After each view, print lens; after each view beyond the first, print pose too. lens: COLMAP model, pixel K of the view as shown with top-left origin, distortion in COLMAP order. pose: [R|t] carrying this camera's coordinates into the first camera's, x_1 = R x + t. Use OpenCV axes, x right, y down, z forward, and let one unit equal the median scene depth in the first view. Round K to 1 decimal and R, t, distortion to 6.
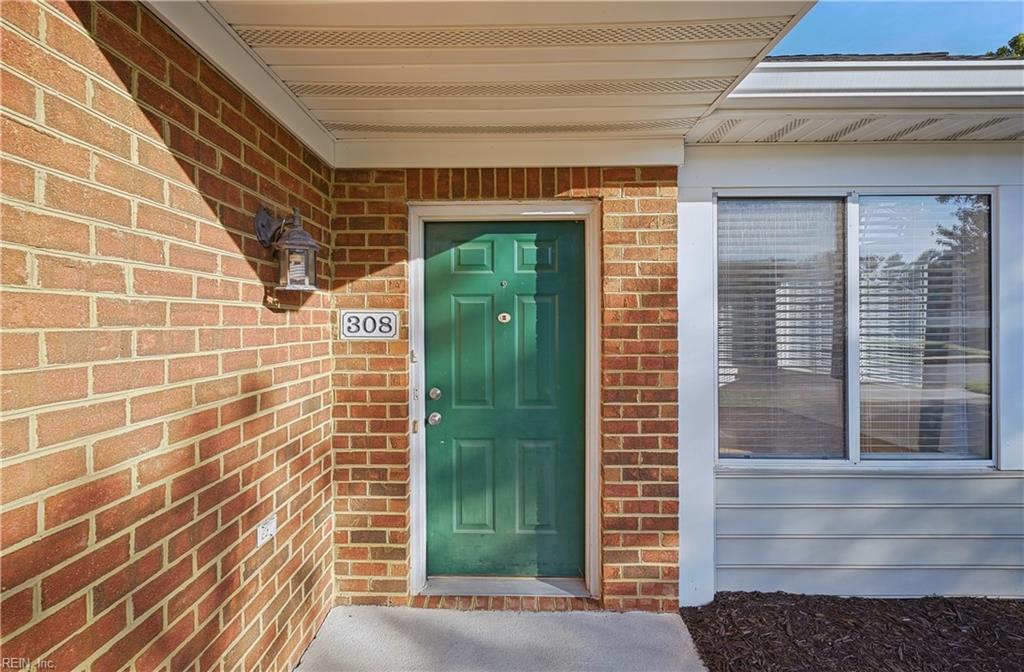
lens RADIAL K [[409.7, 0, 506.0], [0, 409.7, 324.5], [0, 0, 1]] dist [-0.001067, -0.000173]
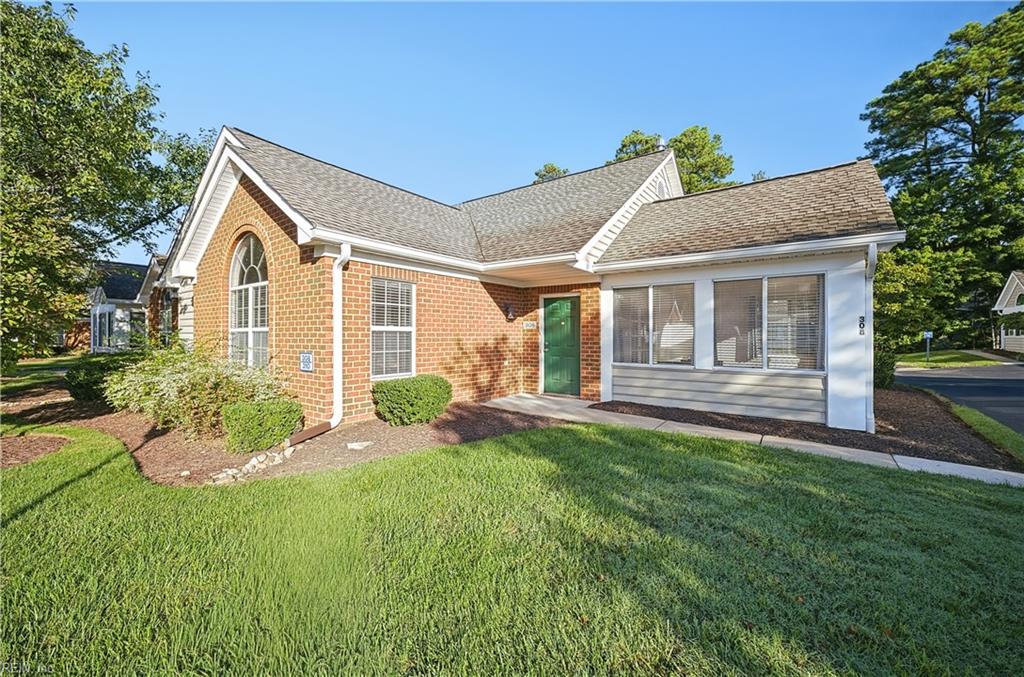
lens RADIAL K [[409.2, 0, 505.4], [0, 409.2, 331.0], [0, 0, 1]] dist [0.000220, -0.000293]
pose [[0.808674, -0.002225, -0.588253, 1.876481], [-0.006188, 0.999905, -0.012290, 0.109123], [0.588225, 0.013579, 0.808583, -2.453057]]
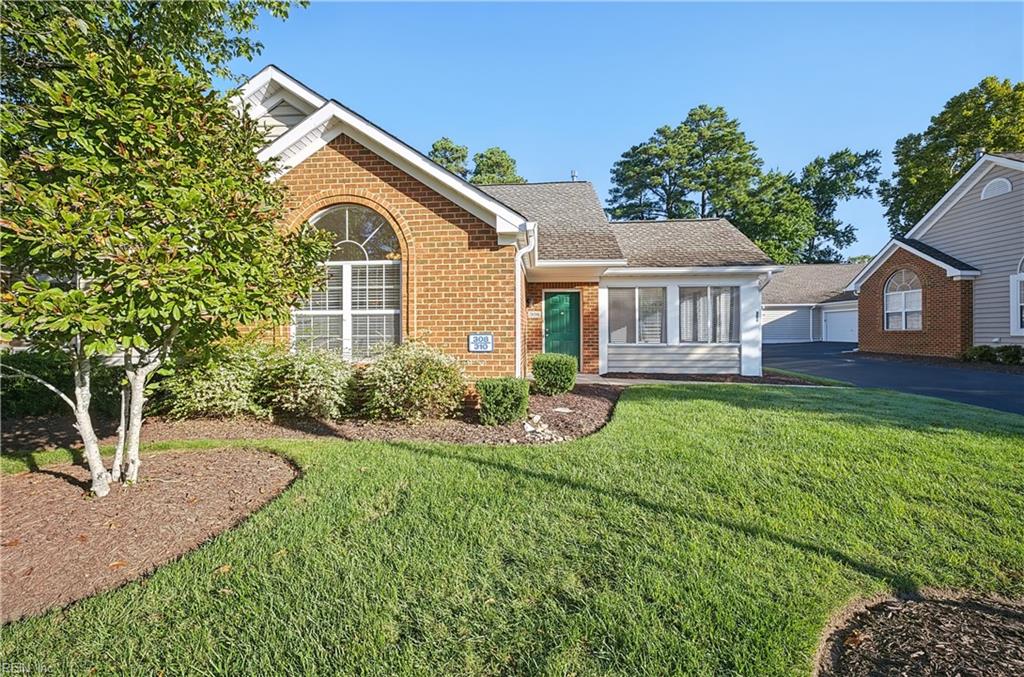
lens RADIAL K [[409.2, 0, 505.4], [0, 409.2, 331.0], [0, 0, 1]] dist [0.000220, -0.000293]
pose [[0.997463, 0.000931, -0.071182, -0.330624], [-0.001283, 0.999987, -0.004900, 0.214493], [0.071176, 0.004979, 0.997451, -3.814959]]
